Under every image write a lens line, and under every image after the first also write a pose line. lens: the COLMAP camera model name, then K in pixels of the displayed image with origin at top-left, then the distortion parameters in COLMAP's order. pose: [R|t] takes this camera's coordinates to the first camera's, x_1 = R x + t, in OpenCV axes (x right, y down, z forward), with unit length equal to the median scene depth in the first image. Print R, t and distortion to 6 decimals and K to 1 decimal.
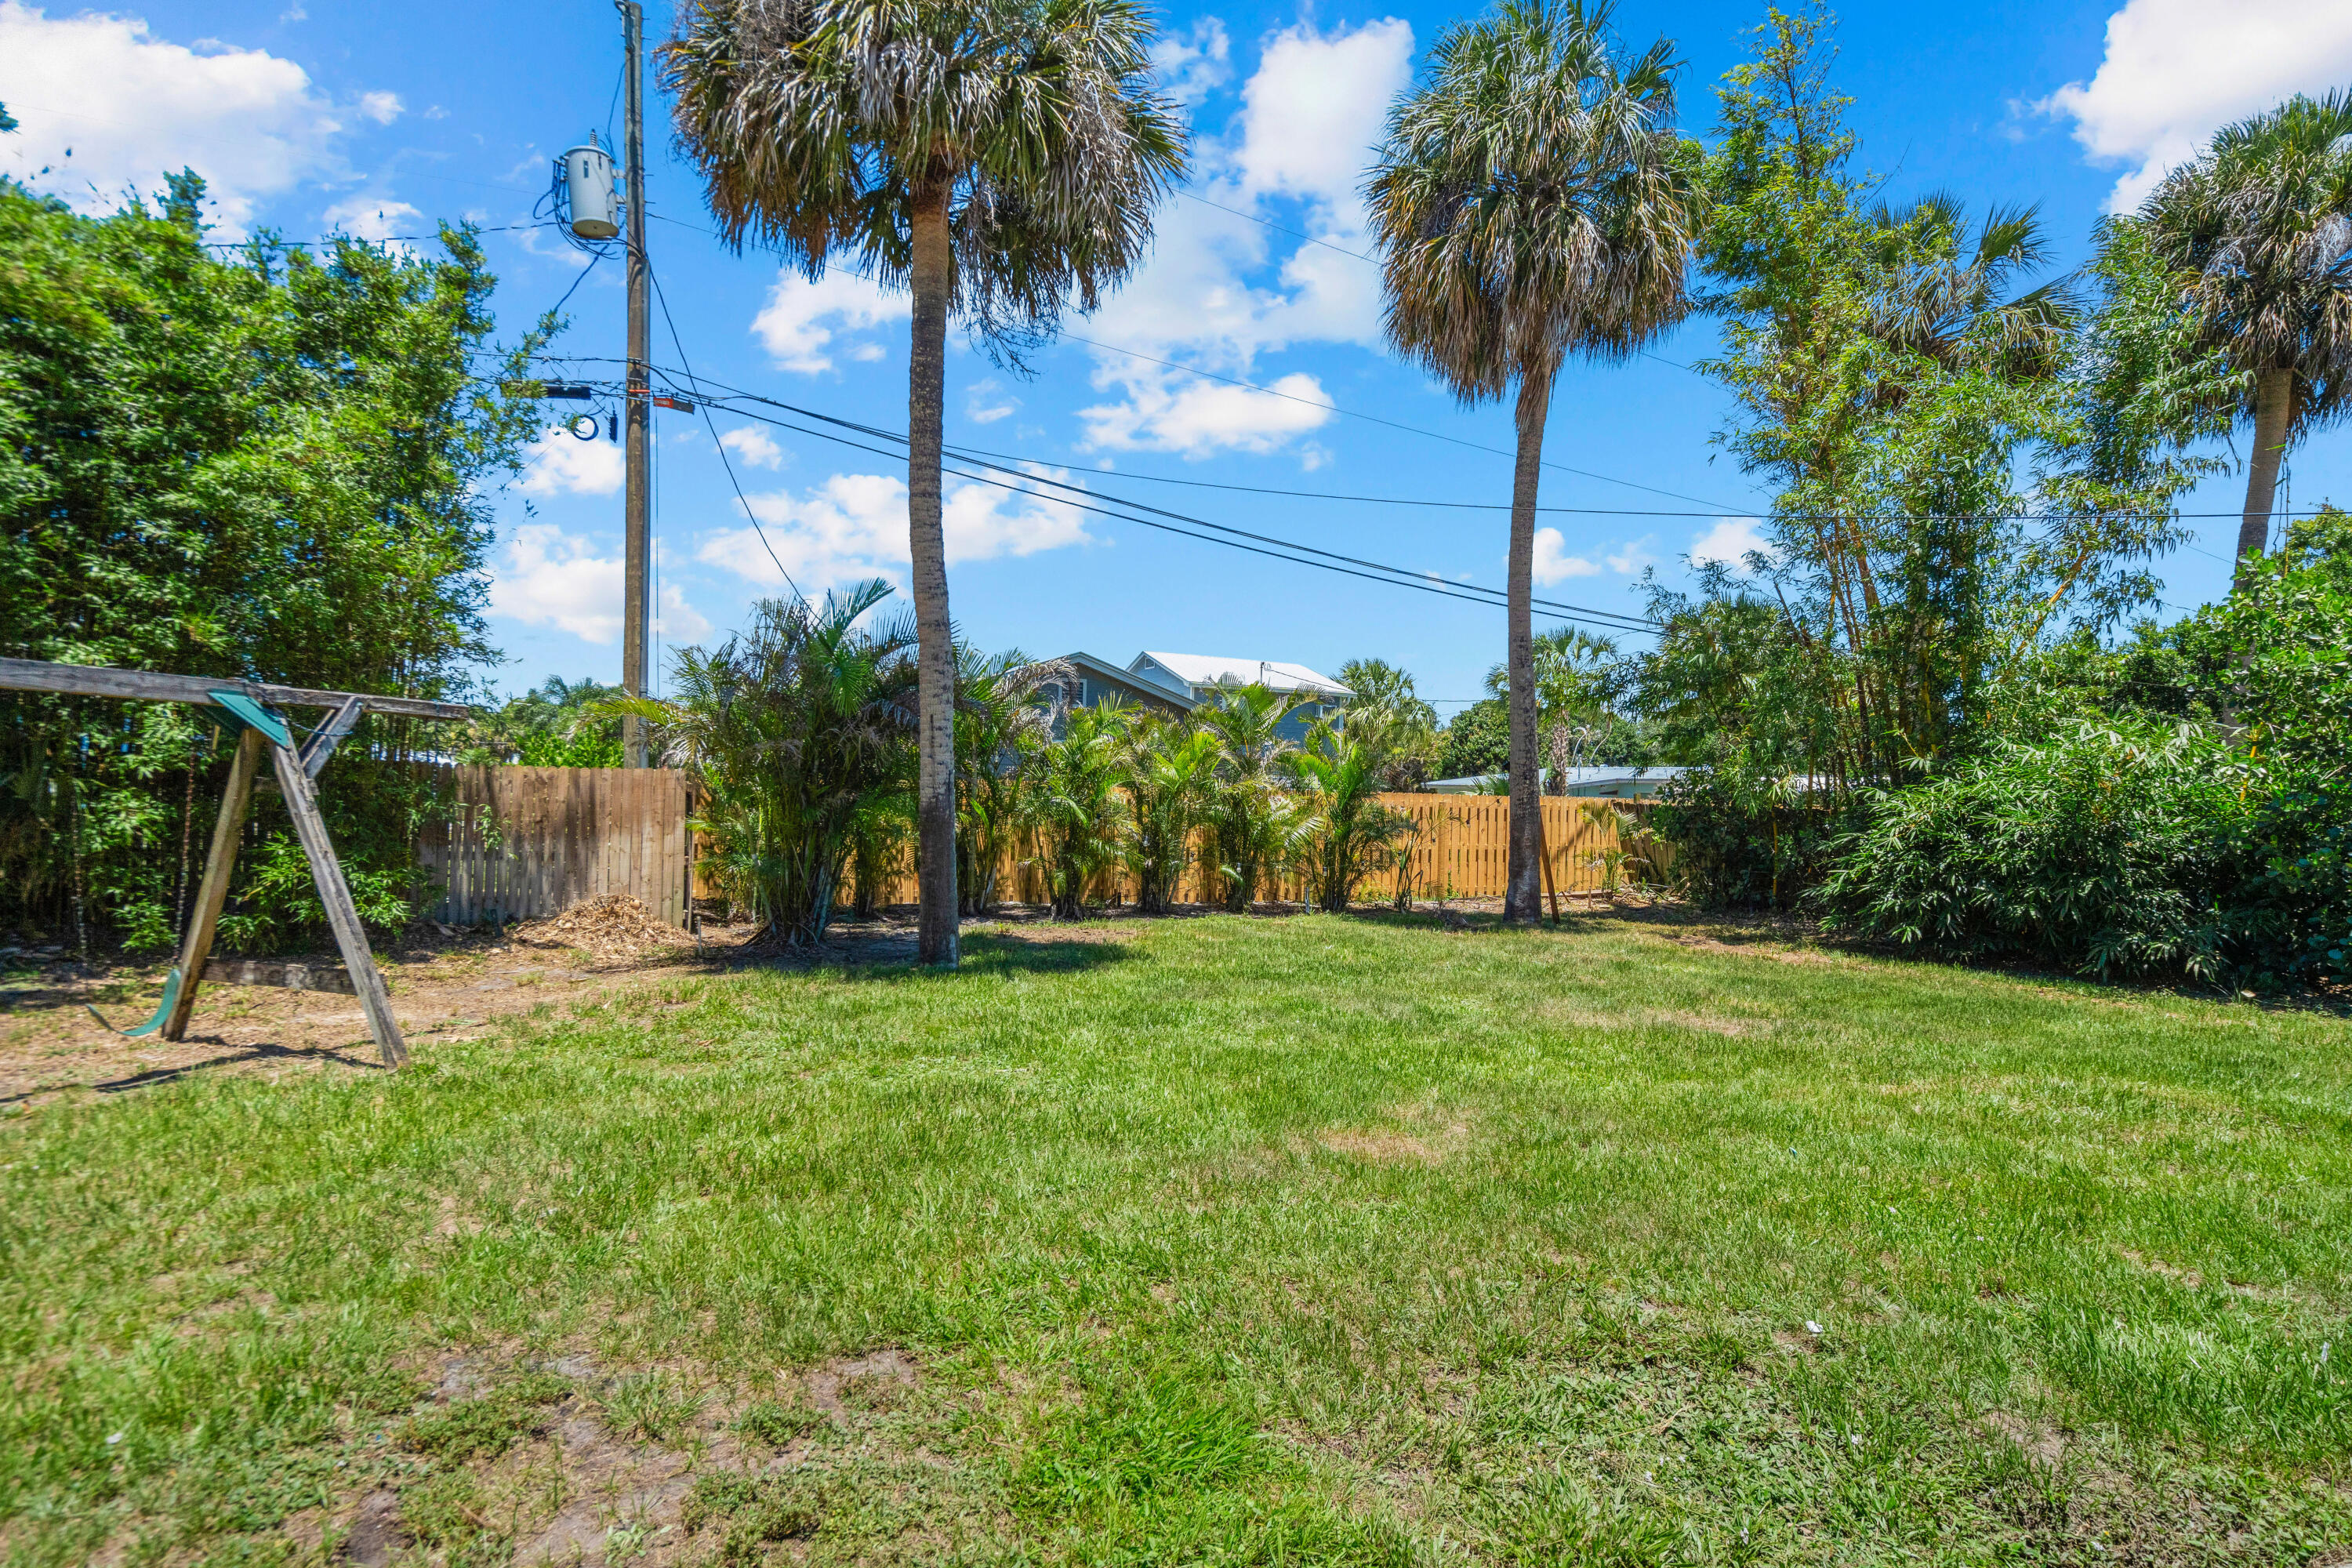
lens RADIAL K [[1254.0, 0, 1176.0], [0, 1254.0, 784.0], [0, 0, 1]] dist [-0.001594, -0.000325]
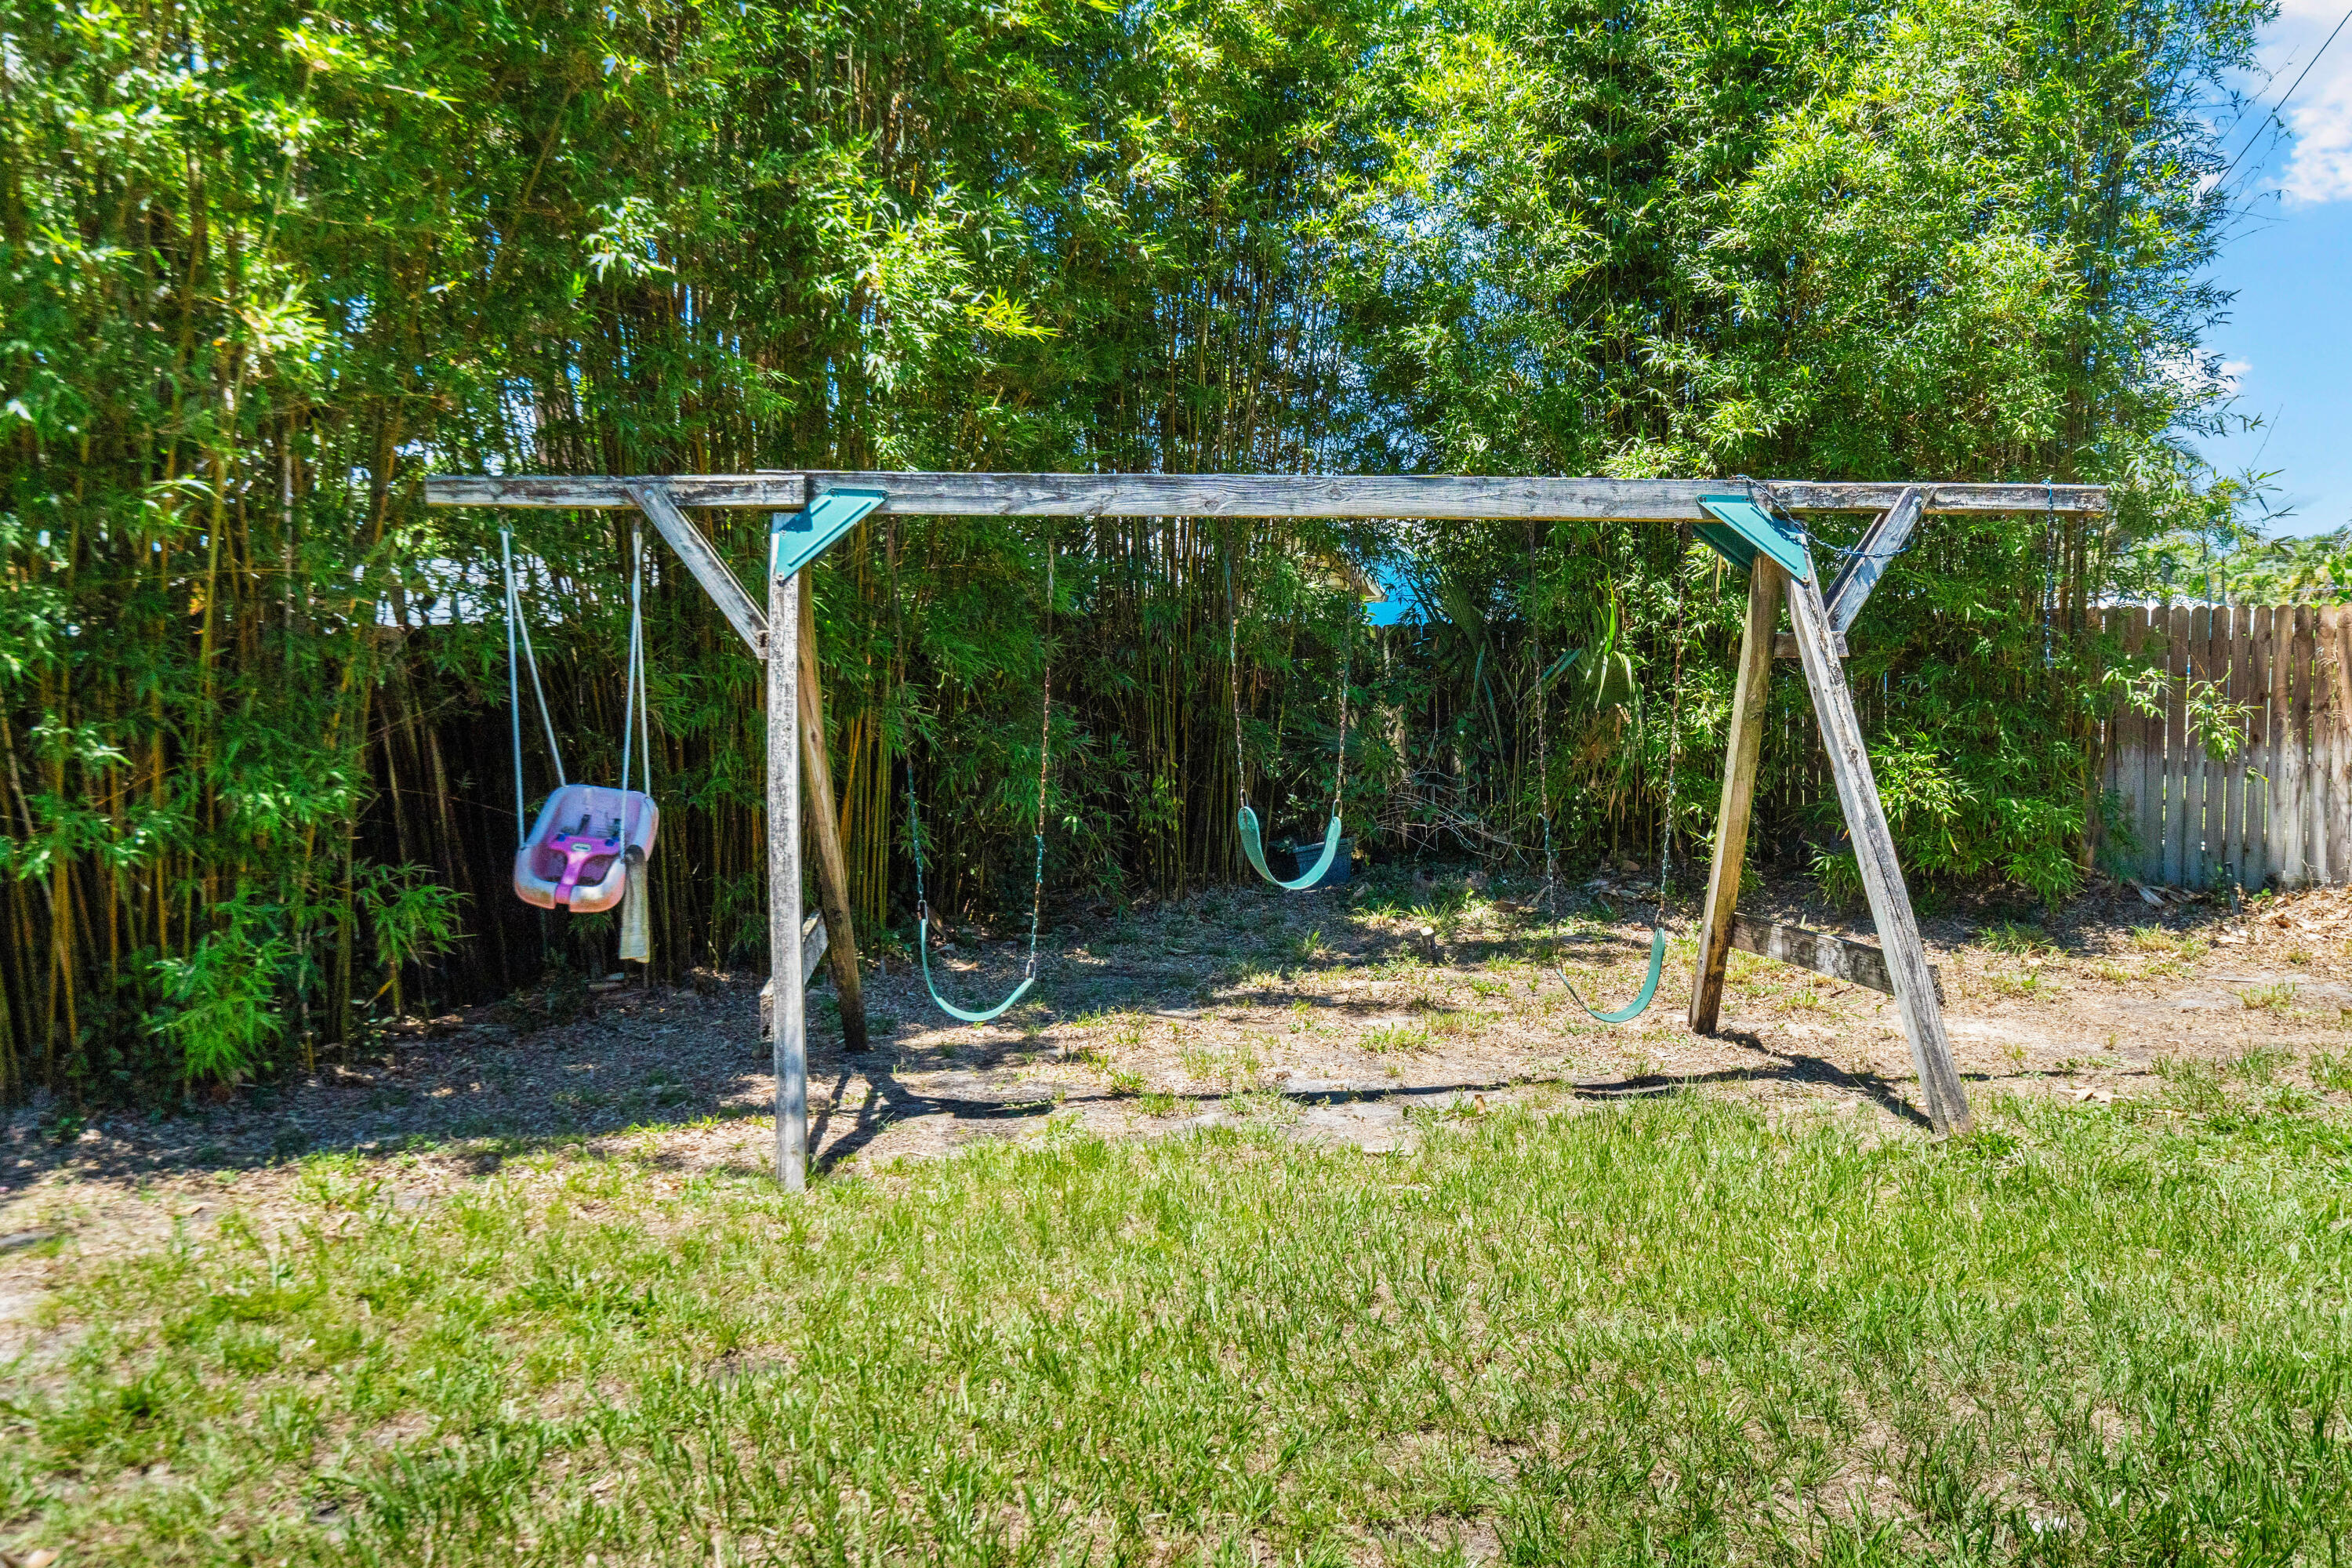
lens RADIAL K [[2017.9, 0, 1176.0], [0, 2017.9, 784.0], [0, 0, 1]] dist [0.009913, 0.002367]
pose [[0.512860, 0.019215, -0.858257, -0.019402], [0.032461, 0.998600, 0.041755, 0.017946], [0.857858, -0.049274, 0.511518, 0.220683]]
